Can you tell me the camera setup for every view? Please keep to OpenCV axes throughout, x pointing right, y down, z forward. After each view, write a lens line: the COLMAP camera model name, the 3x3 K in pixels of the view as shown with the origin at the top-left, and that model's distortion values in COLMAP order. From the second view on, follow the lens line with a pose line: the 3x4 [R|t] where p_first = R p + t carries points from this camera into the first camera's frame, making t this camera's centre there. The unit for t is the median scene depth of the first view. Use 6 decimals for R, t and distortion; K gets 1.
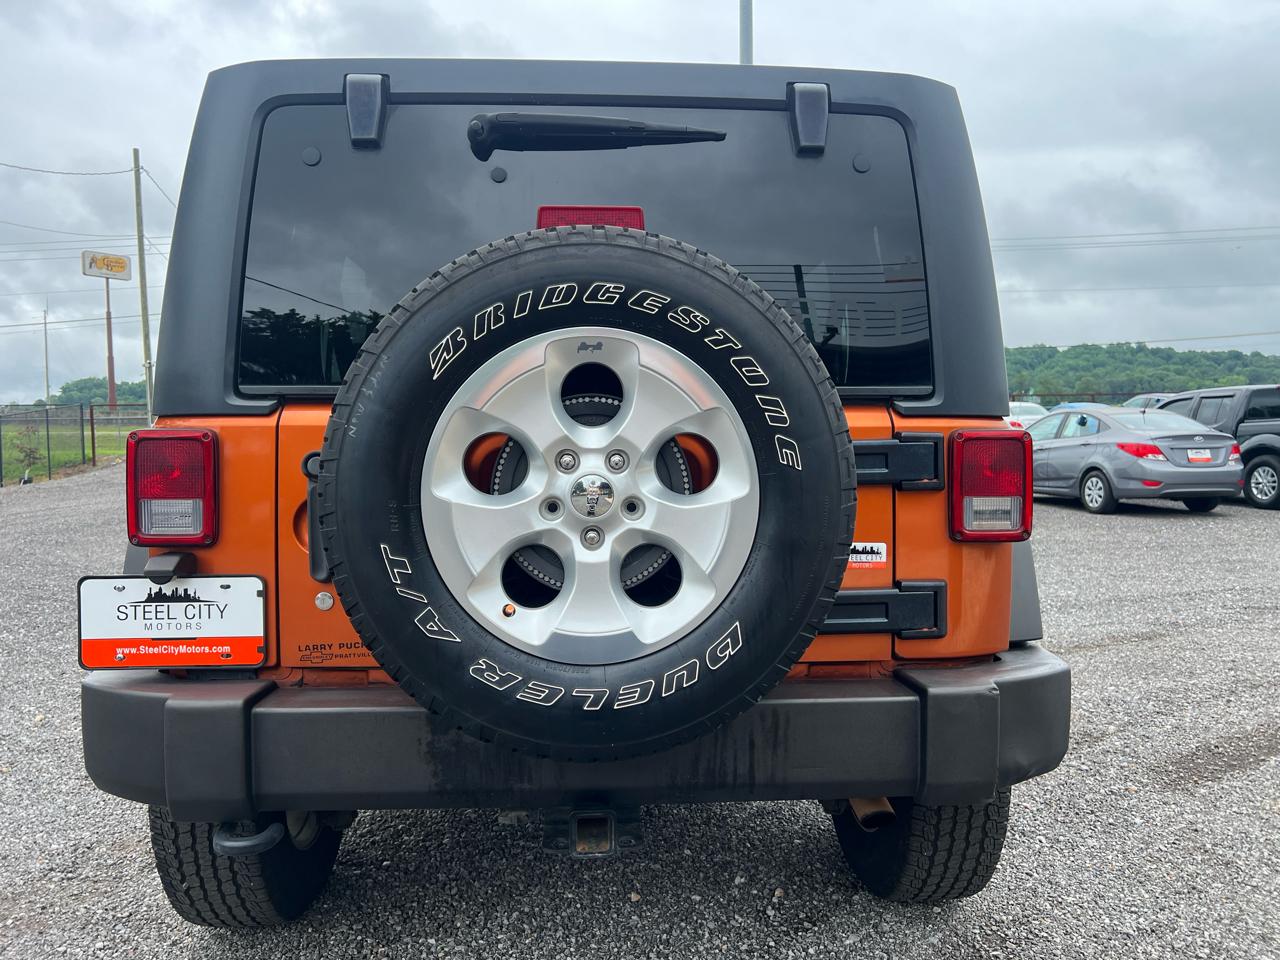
lens RADIAL K [[963.3, 0, 637.9], [0, 963.3, 484.6], [0, 0, 1]] dist [0.058556, -0.066019]
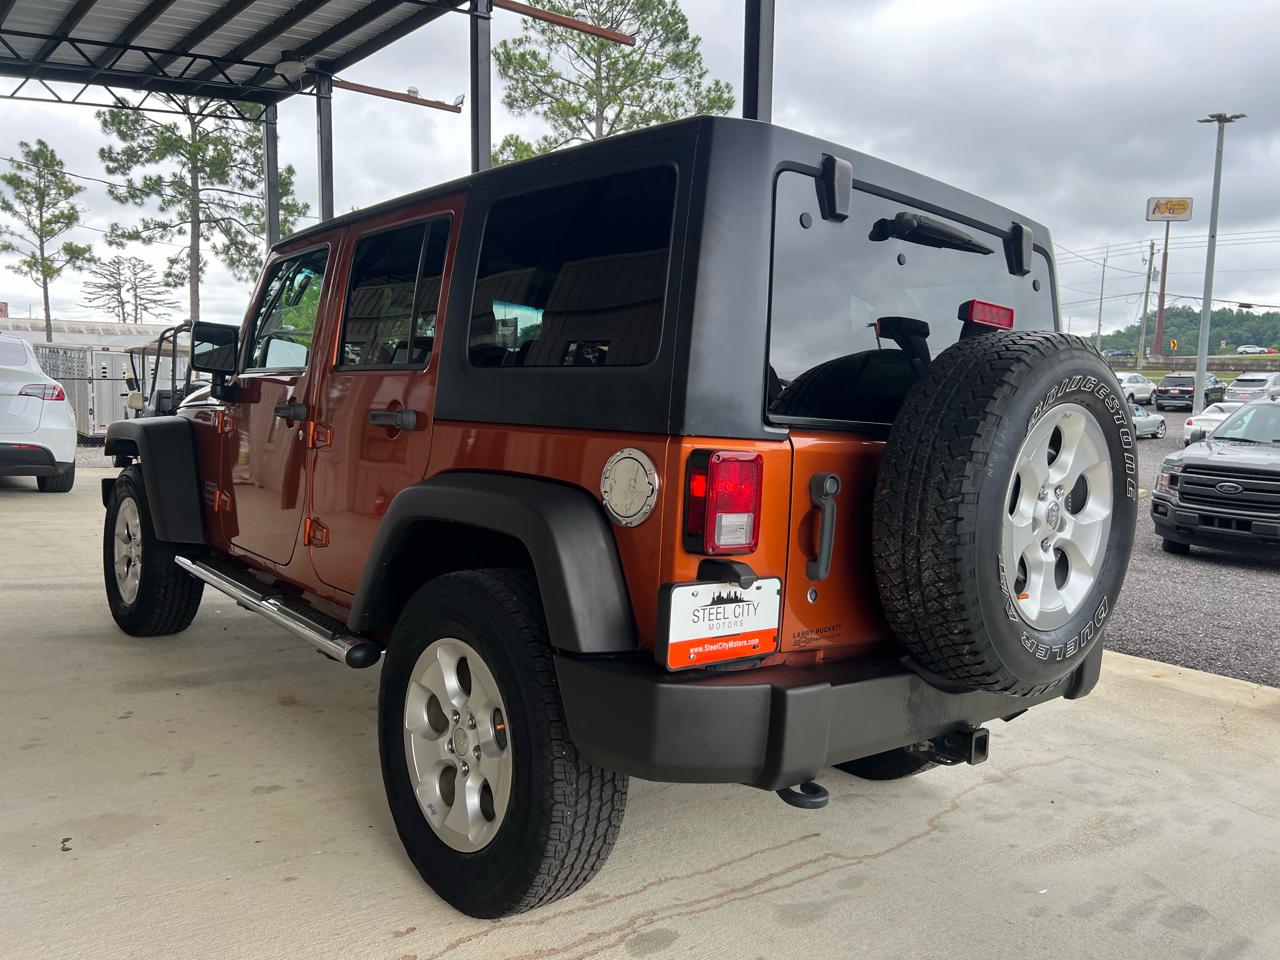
lens RADIAL K [[963.3, 0, 639.1], [0, 963.3, 485.7], [0, 0, 1]] dist [0.058556, -0.066019]
pose [[0.785733, 0.011805, 0.618453, -1.252959], [-0.046913, 0.998076, 0.040551, -0.056489], [-0.616784, -0.060876, 0.784775, 0.193662]]
